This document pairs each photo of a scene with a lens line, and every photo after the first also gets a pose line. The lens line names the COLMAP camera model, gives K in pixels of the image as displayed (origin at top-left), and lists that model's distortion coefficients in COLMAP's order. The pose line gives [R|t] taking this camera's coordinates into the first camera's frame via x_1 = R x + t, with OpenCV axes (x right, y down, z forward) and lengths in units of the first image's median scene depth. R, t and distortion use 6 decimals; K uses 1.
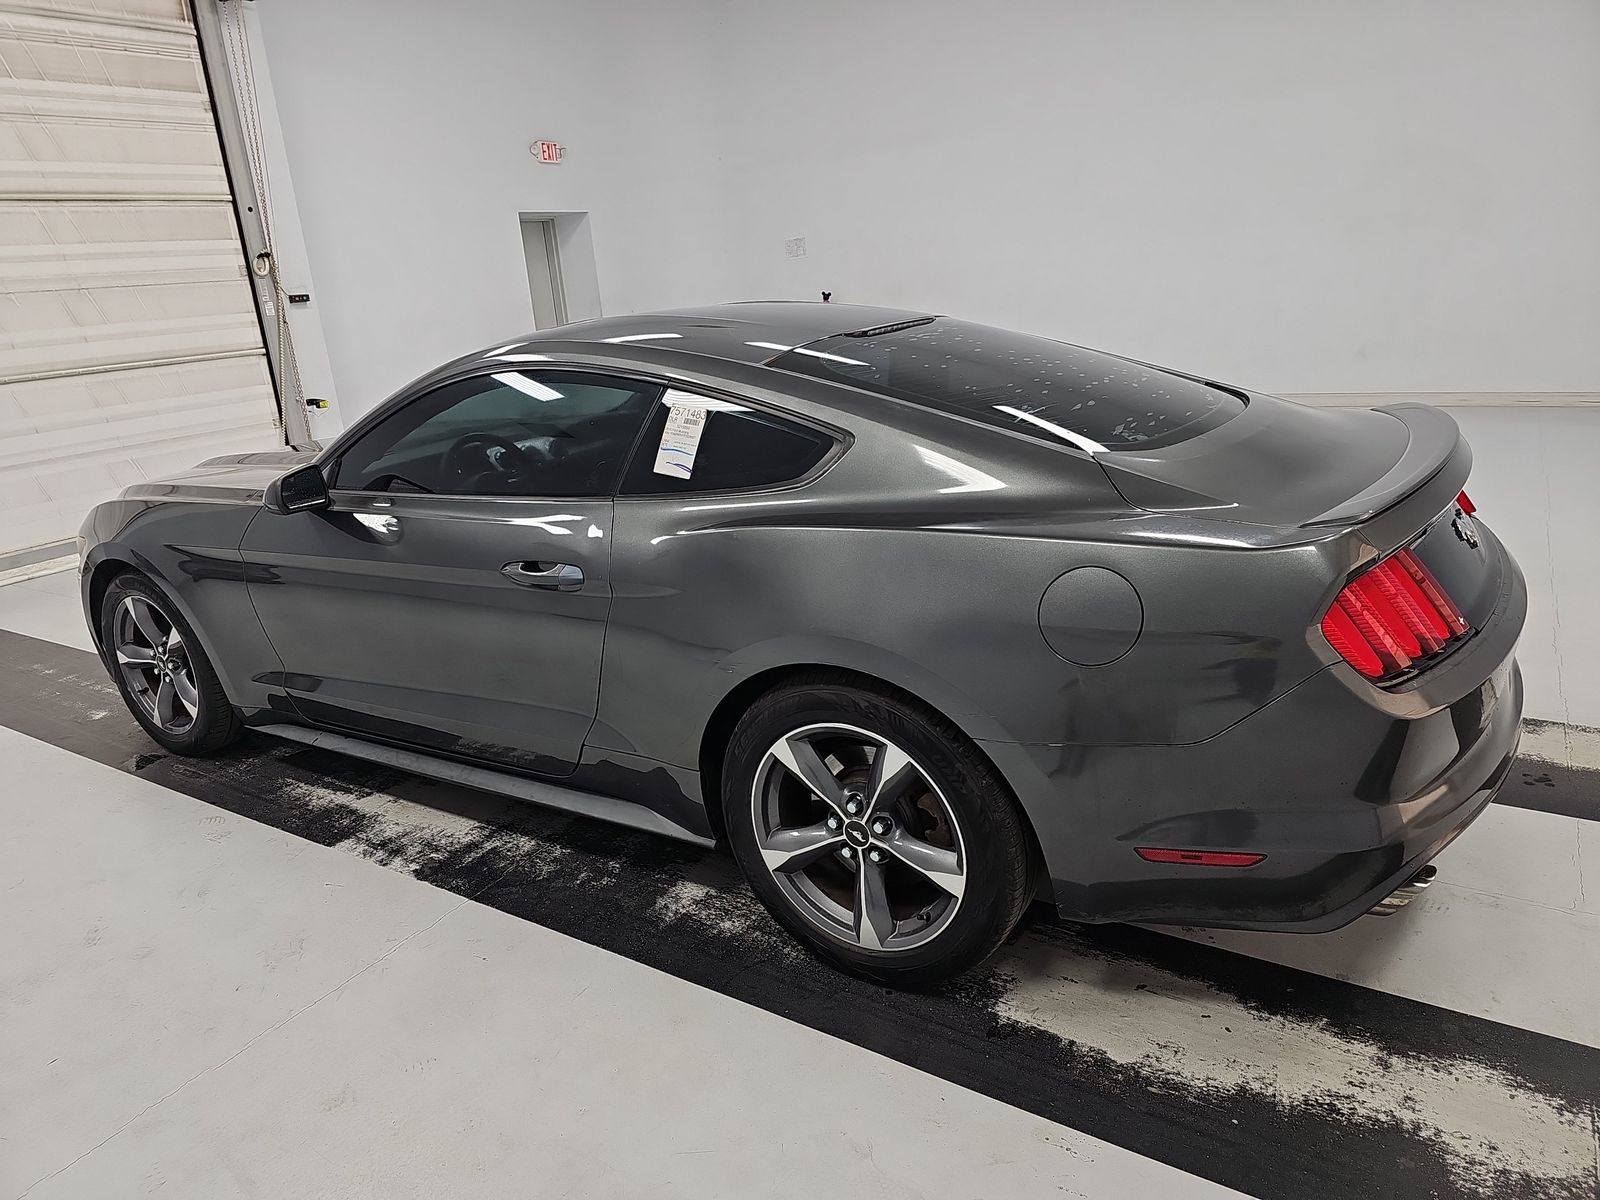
lens RADIAL K [[1031.3, 0, 800.0], [0, 1031.3, 600.0], [0, 0, 1]] dist [-0.007355, -0.007964]
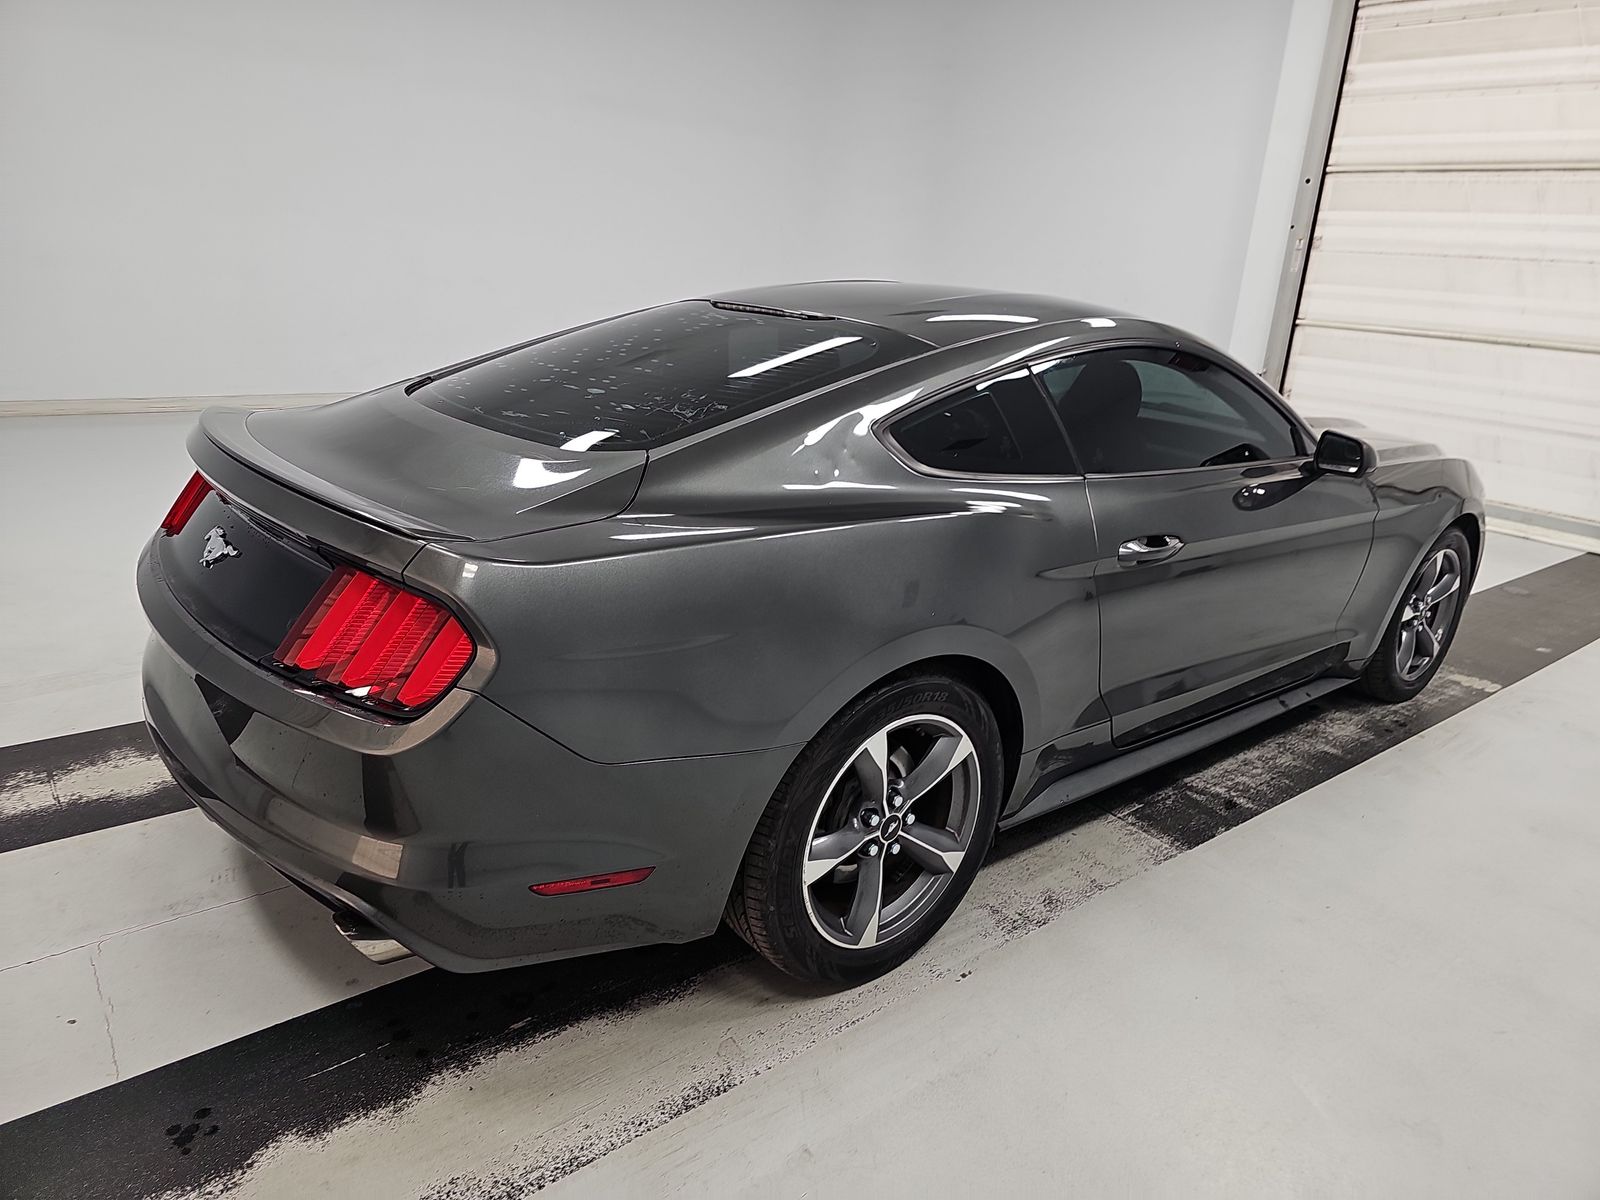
lens RADIAL K [[1062.4, 0, 800.0], [0, 1062.4, 600.0], [0, 0, 1]] dist [-0.006414, -0.004017]
pose [[-0.301807, 0.340612, -0.890447, 0.760167], [-0.325925, 0.840863, 0.432114, -0.330747], [0.895927, 0.420634, -0.142764, 0.909803]]
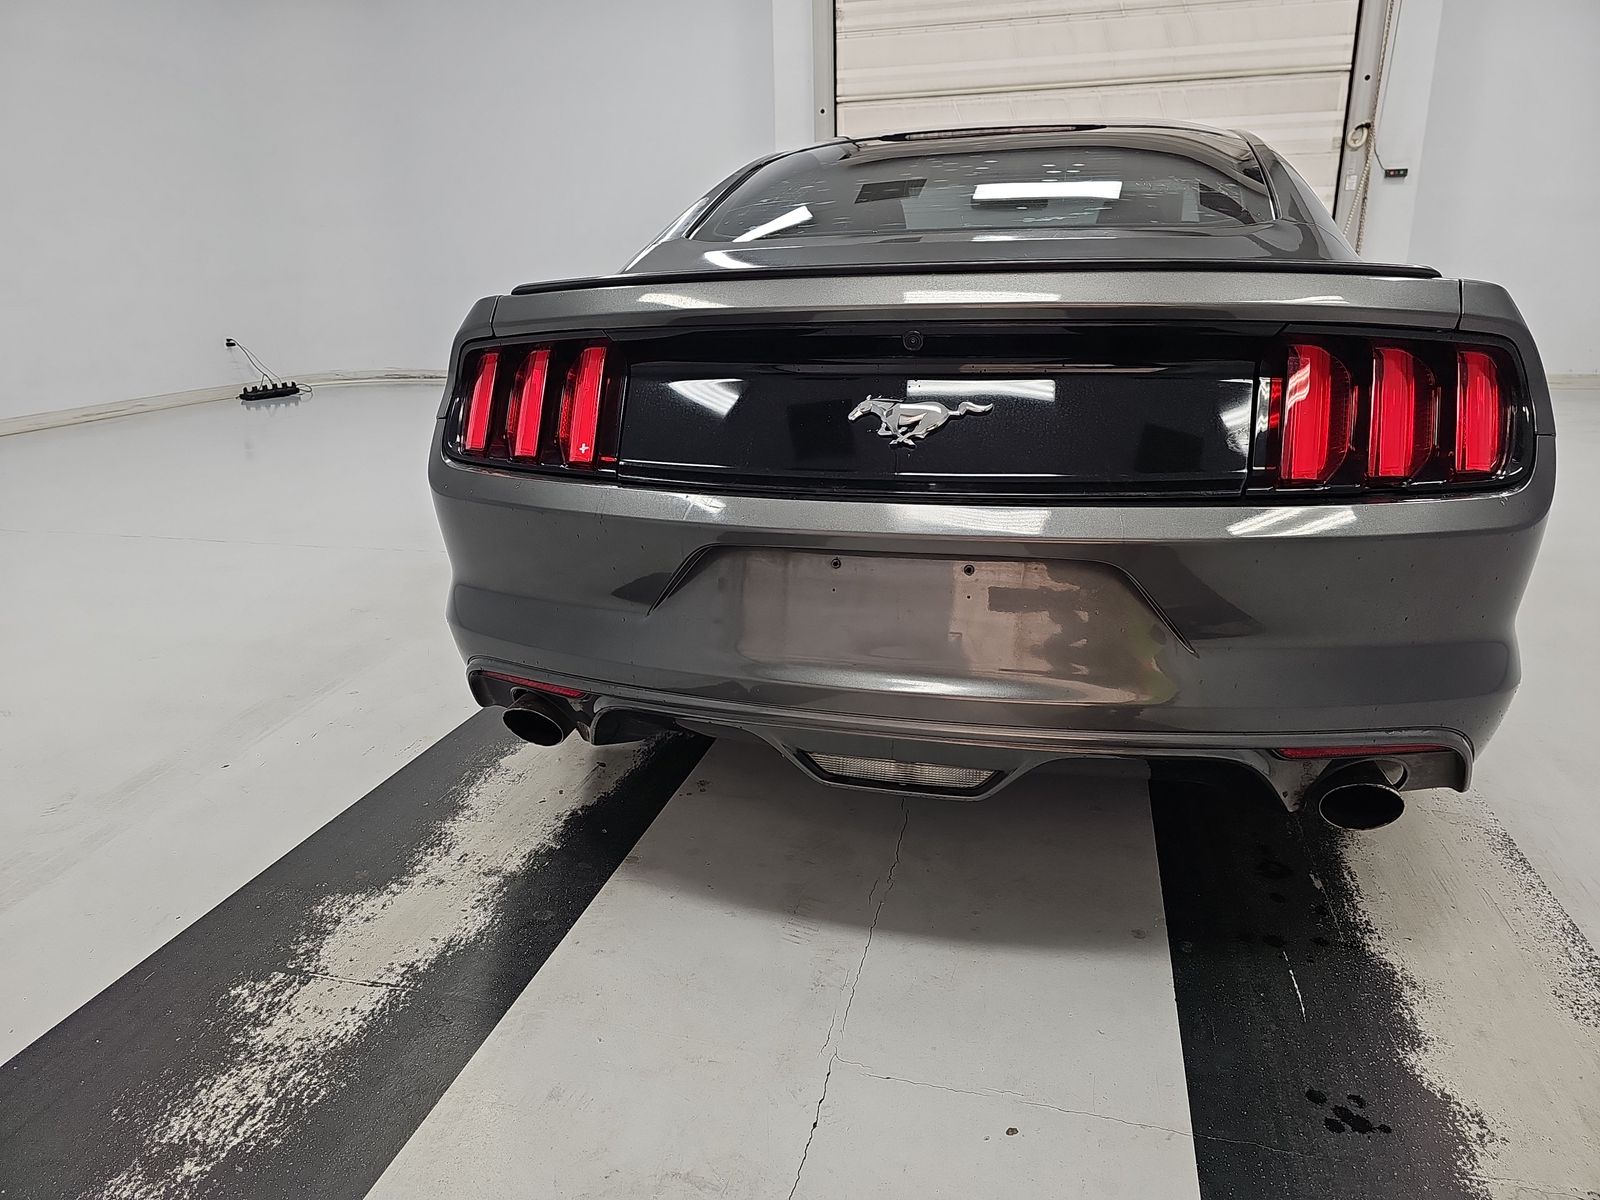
lens RADIAL K [[1062.4, 0, 800.0], [0, 1062.4, 600.0], [0, 0, 1]] dist [-0.006414, -0.004017]
pose [[0.324987, 0.344494, -0.880743, 0.702033], [-0.281264, 0.924362, 0.257771, -0.059534], [0.902925, 0.163949, 0.397299, 0.397937]]
